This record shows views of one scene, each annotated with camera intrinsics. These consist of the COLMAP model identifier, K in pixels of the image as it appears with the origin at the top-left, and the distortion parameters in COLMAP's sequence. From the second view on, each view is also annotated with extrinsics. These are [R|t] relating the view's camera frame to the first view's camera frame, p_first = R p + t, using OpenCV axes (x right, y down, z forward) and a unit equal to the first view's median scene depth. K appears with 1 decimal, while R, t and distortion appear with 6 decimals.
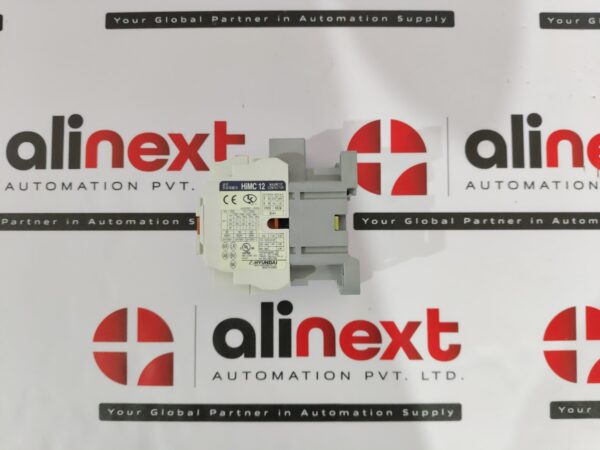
lens RADIAL K [[408.8, 0, 310.1], [0, 408.8, 230.9], [0, 0, 1]] dist [-0.008550, -0.040477]
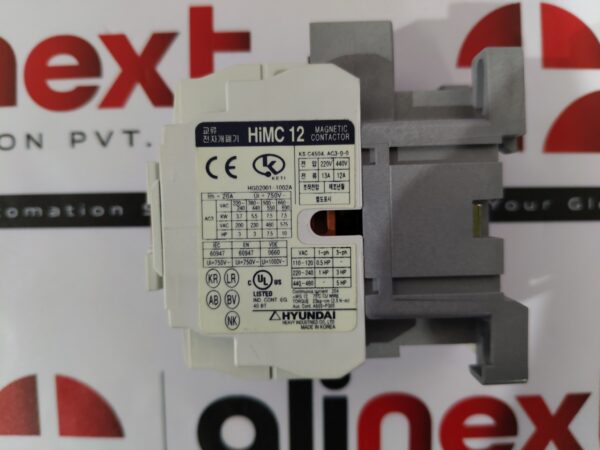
lens RADIAL K [[477.1, 0, 300.8], [0, 477.1, 225.5], [0, 0, 1]] dist [-0.052445, -0.026610]
pose [[0.999215, -0.010094, -0.038307, -0.096293], [0.012799, 0.997391, 0.071046, -0.050619], [0.037490, -0.071481, 0.996737, 0.509703]]
